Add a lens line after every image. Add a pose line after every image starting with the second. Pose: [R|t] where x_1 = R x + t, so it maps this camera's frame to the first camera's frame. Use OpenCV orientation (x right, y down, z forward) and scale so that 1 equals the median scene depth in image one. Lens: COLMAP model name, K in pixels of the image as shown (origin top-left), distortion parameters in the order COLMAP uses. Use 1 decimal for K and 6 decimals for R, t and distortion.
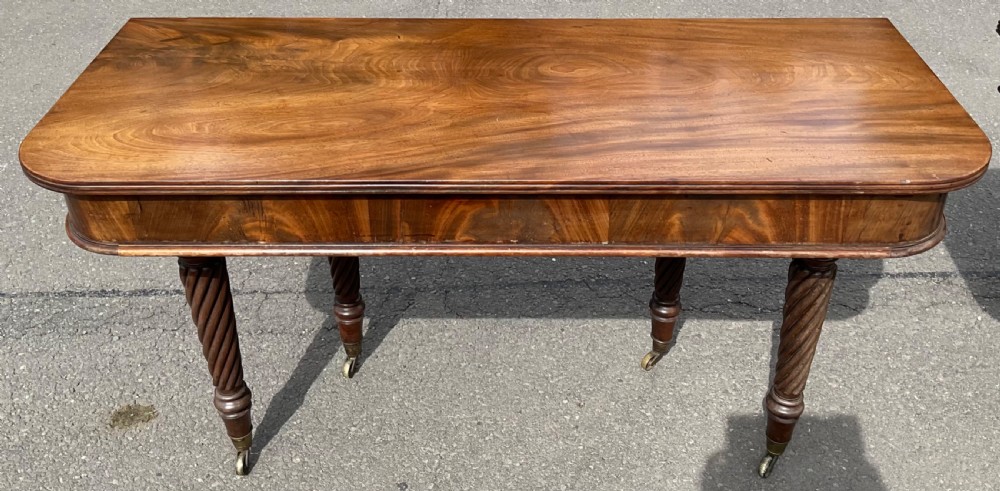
lens RADIAL K [[784.0, 0, 498.7], [0, 784.0, 252.5], [0, 0, 1]] dist [0.003996, 0.000936]
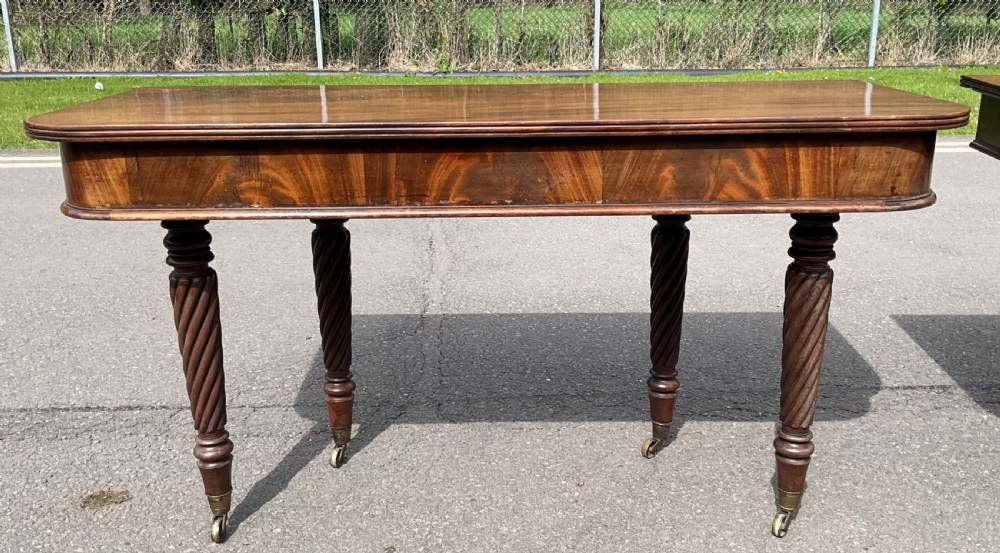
lens RADIAL K [[776.2, 0, 495.4], [0, 776.2, 272.4], [0, 0, 1]] dist [0.000579, -0.002033]
pose [[0.999969, -0.005600, 0.005497, -0.001670], [0.006679, 0.975105, -0.221644, 0.174394], [-0.004119, 0.221674, 0.975112, 0.032146]]
